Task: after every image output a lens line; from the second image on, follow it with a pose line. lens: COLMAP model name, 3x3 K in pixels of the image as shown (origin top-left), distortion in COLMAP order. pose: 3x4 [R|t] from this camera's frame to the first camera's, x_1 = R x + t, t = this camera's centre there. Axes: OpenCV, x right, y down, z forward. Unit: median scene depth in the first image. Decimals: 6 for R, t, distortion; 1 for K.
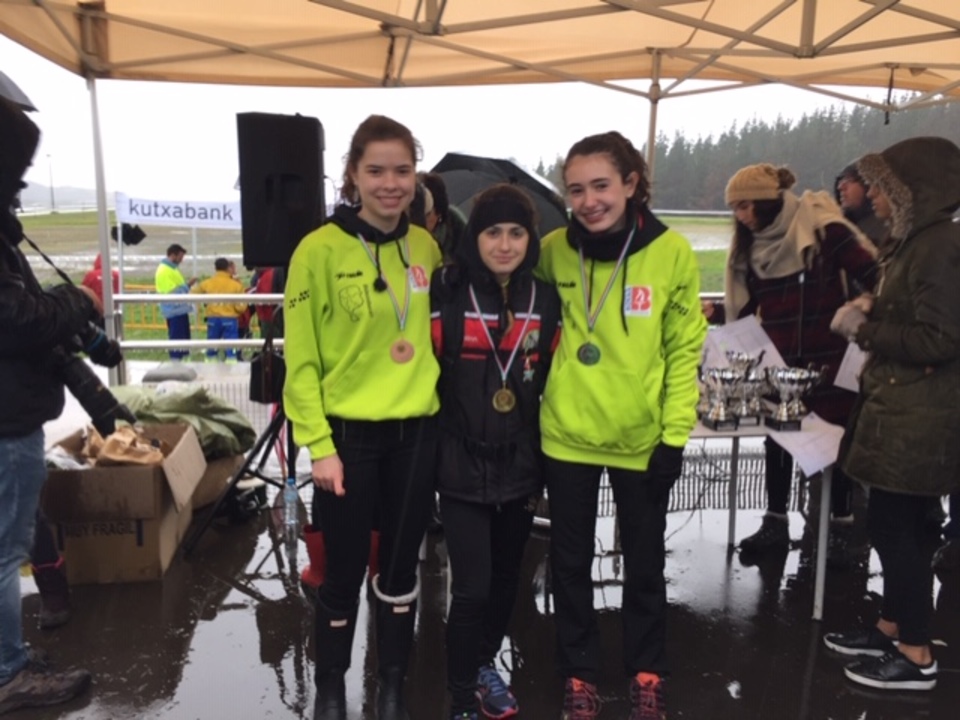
lens RADIAL K [[809.3, 0, 477.4], [0, 809.3, 368.0], [0, 0, 1]] dist [0.092862, -0.116708]
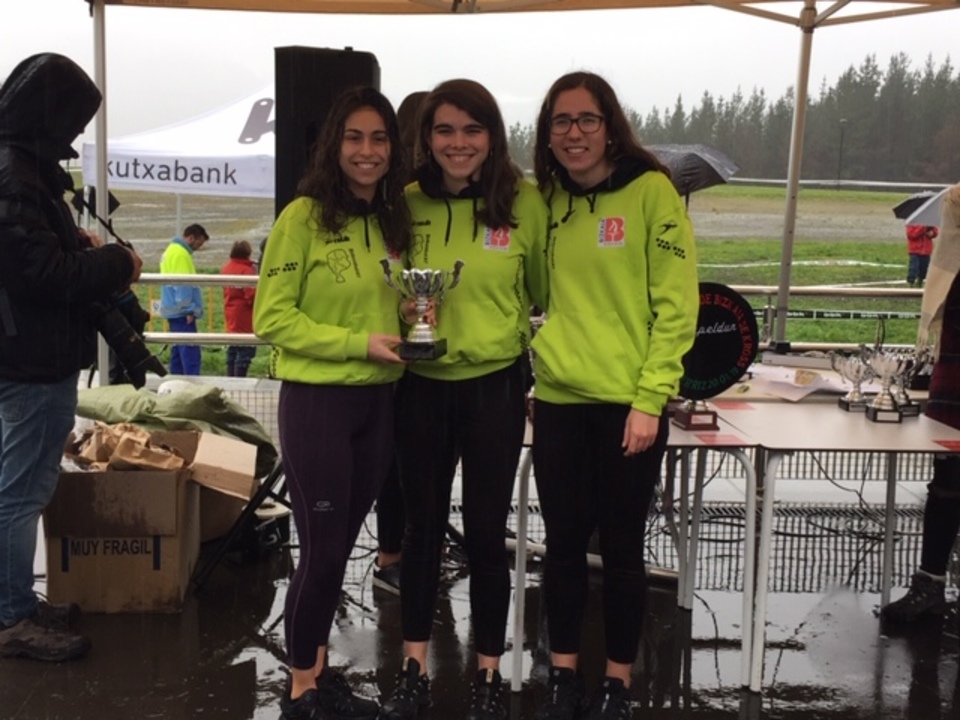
lens RADIAL K [[1258.5, 0, 480.0], [0, 1258.5, 360.0], [0, 0, 1]] dist [0.044439, 0.037862]
pose [[0.996741, 0.022433, -0.077481, 0.011365], [-0.026106, 0.998567, -0.046710, 0.042988], [0.076322, 0.048581, 0.995899, -0.181577]]
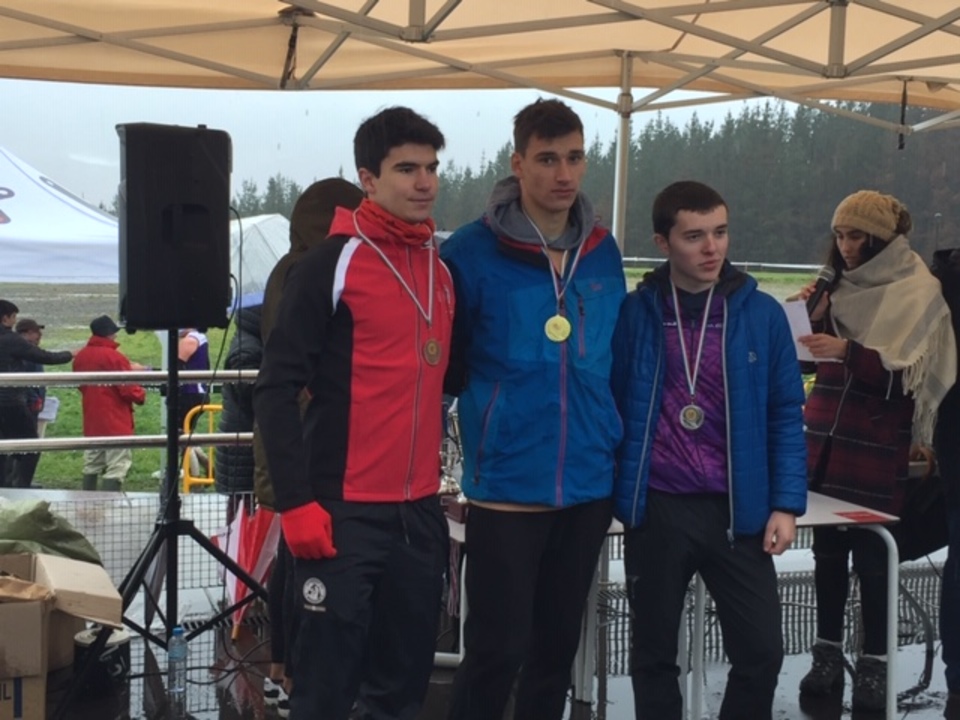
lens RADIAL K [[1338.6, 0, 480.0], [0, 1338.6, 360.0], [0, 0, 1]] dist [-0.002253, 0.428055]
pose [[0.982024, -0.011873, 0.188382, -0.166409], [0.032706, 0.993627, -0.107870, 0.036156], [-0.185901, 0.112092, 0.976154, -0.187018]]
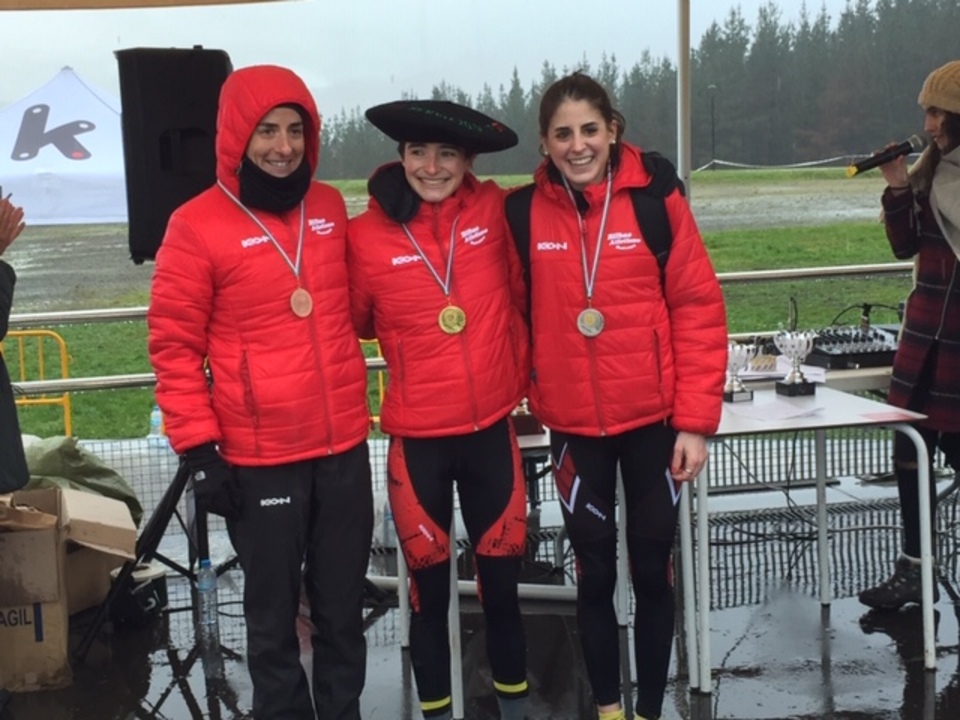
lens RADIAL K [[1589.0, 0, 494.8], [0, 1589.0, 355.5], [0, 0, 1]] dist [0.060305, 0.071922]
pose [[0.996512, -0.064490, 0.052967, -0.039538], [0.068432, 0.994732, -0.076323, 0.074384], [-0.047766, 0.079681, 0.995675, -0.338102]]
